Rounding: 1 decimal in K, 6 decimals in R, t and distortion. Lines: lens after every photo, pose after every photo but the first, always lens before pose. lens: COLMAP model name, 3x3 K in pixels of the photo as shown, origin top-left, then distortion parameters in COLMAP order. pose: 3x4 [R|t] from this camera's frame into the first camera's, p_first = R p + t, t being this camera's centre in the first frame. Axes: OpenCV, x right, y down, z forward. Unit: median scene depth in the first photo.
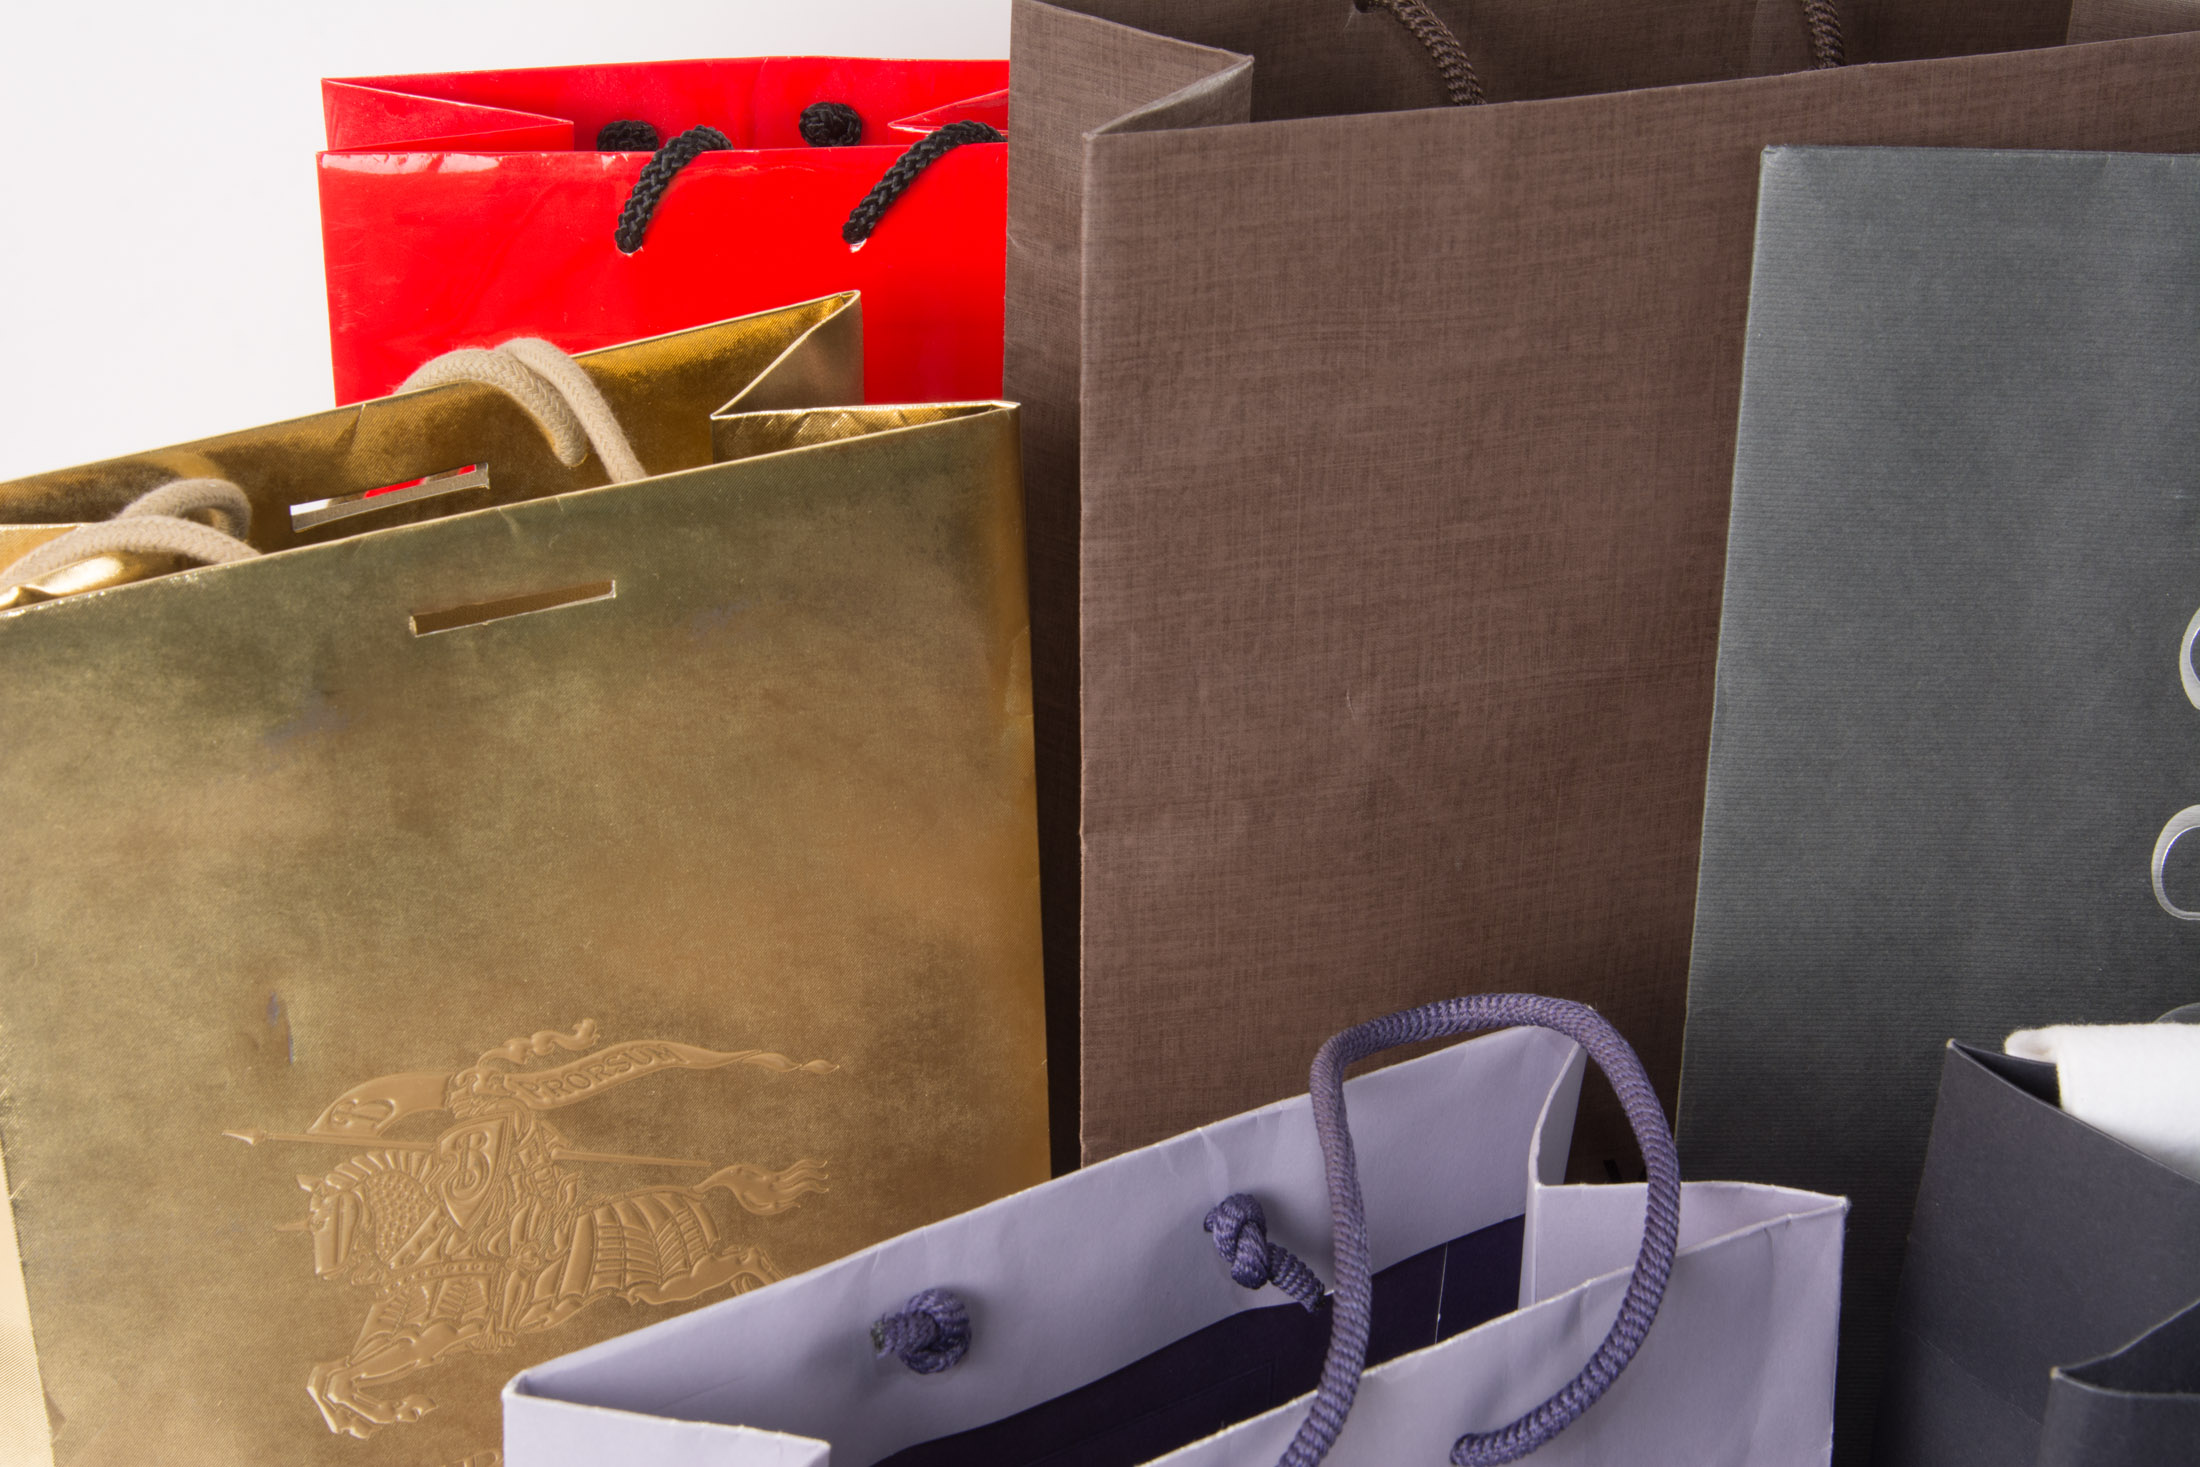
lens RADIAL K [[4005.6, 0, 1105.8], [0, 4005.6, 722.5], [0, 0, 1]] dist [0.118184, 0.000000]
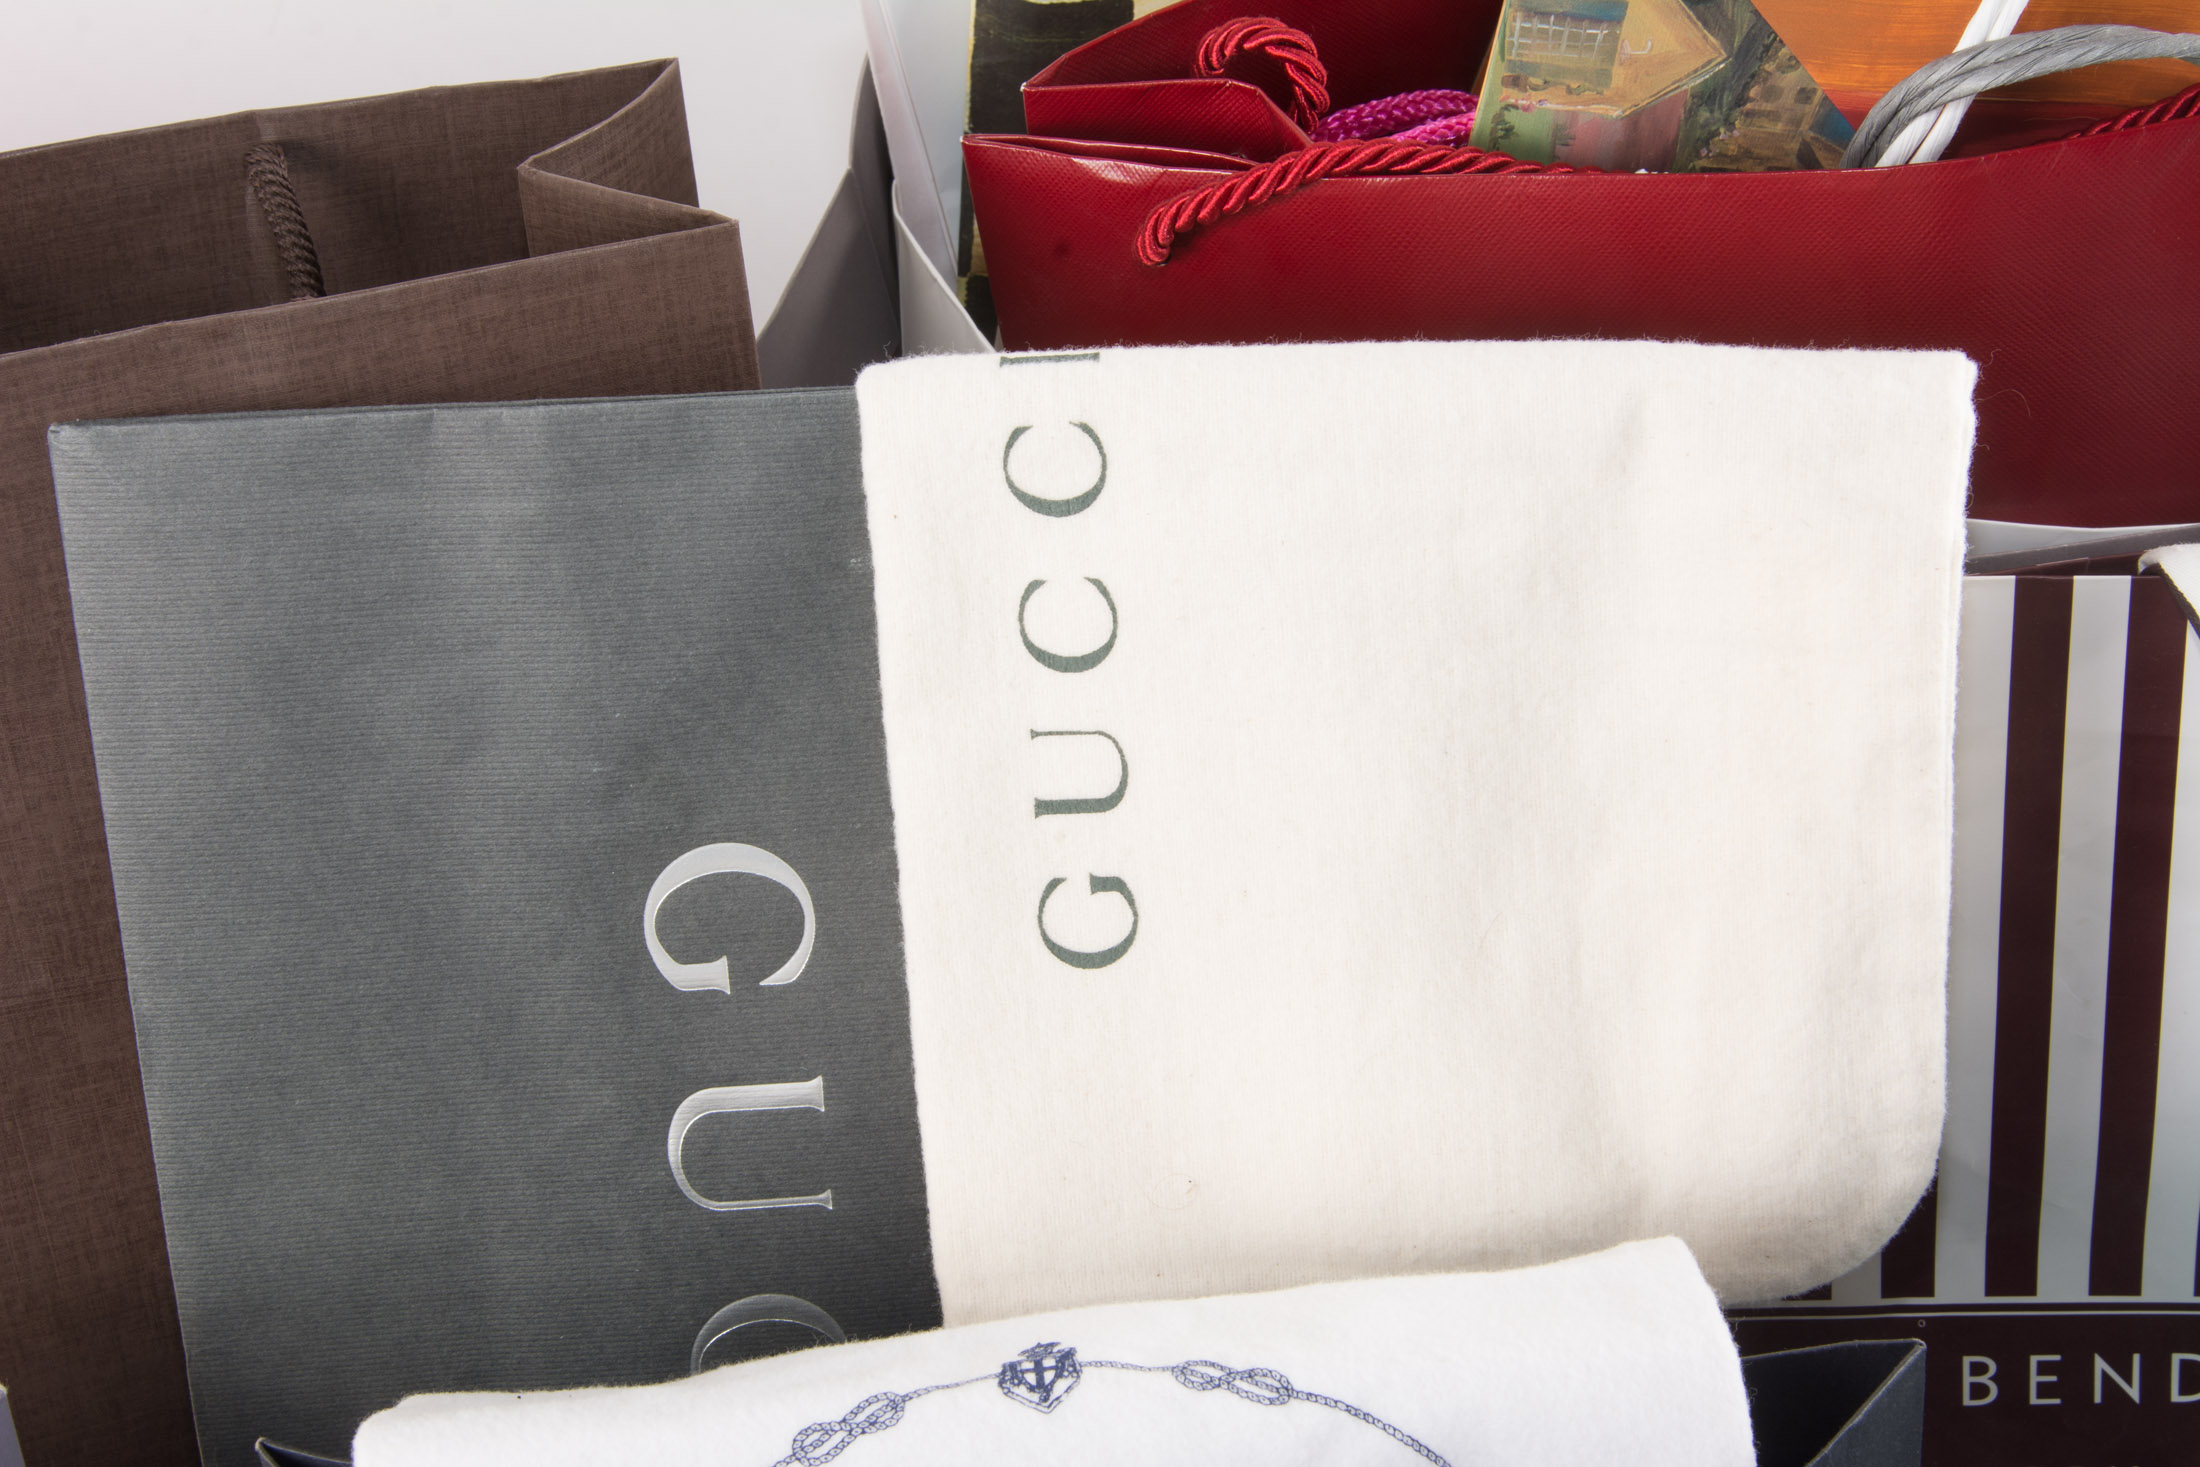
lens RADIAL K [[4005.6, 0, 1104.0], [0, 4005.6, 743.4], [0, 0, 1]] dist [0.118184, 0.000000]
pose [[0.996731, -0.074862, -0.030395, 0.406581], [0.076157, 0.996127, 0.043949, -0.092542], [0.026987, -0.046120, 0.998571, 0.114231]]
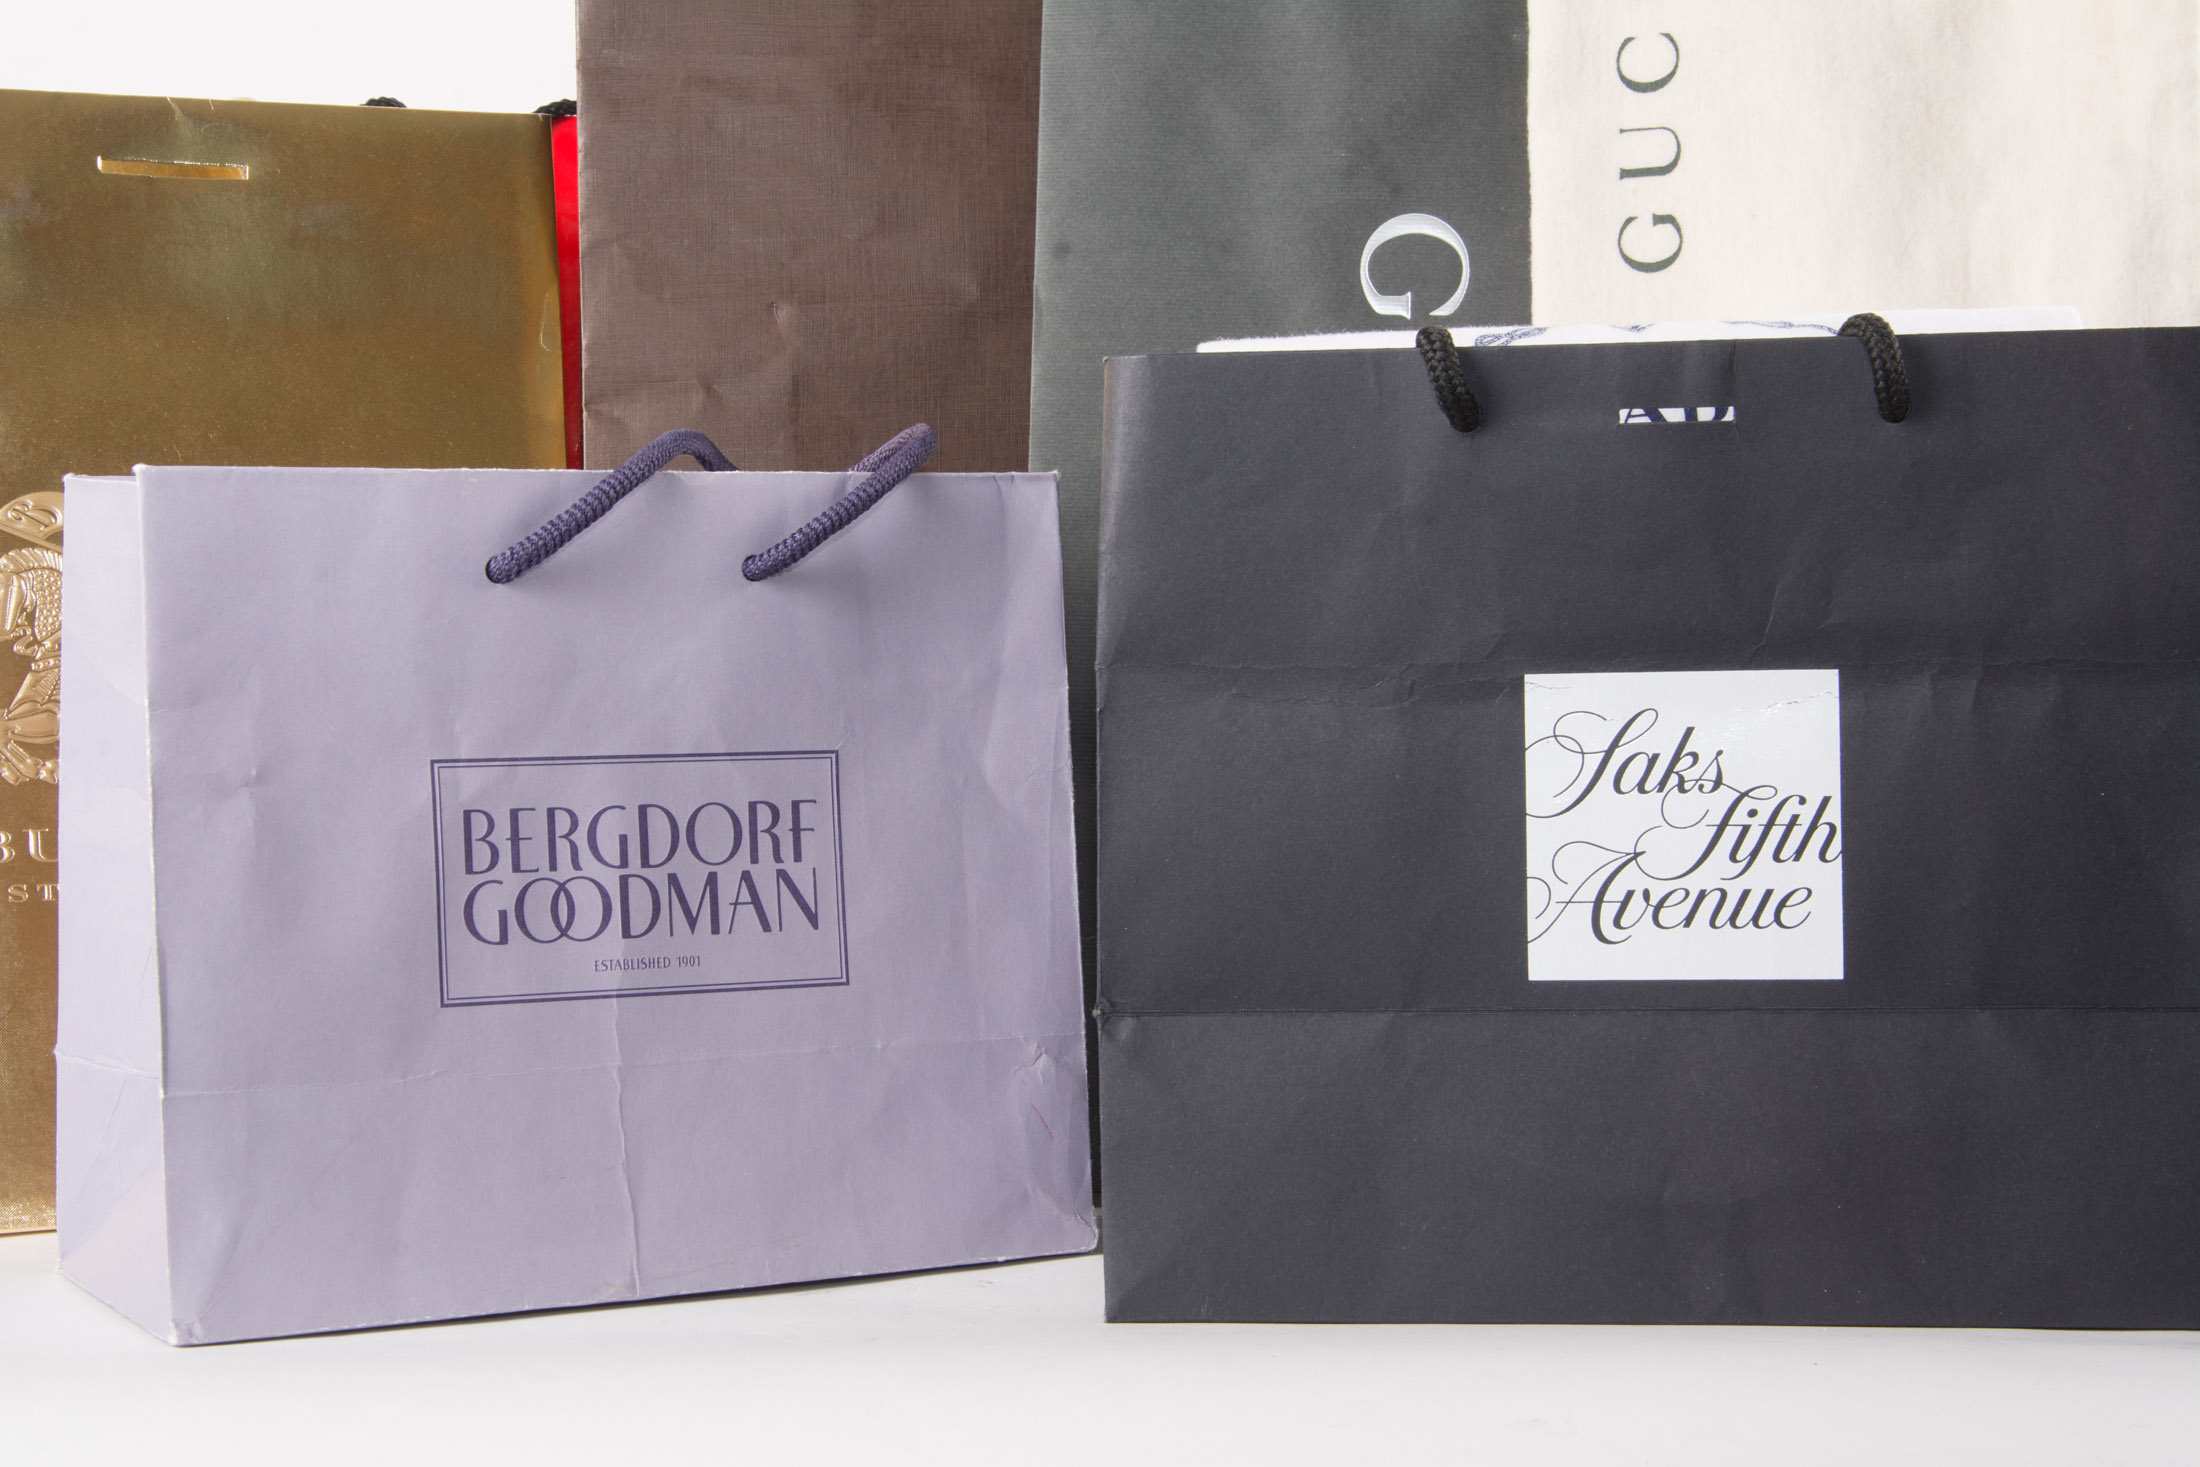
lens RADIAL K [[4005.6, 0, 1112.8], [0, 4005.6, 728.8], [0, 0, 1]] dist [0.118184, 0.000000]
pose [[0.997001, -0.020104, -0.074736, 0.287110], [-0.017545, 0.881817, -0.471264, 0.802757], [0.075378, 0.471162, 0.878820, -0.167576]]
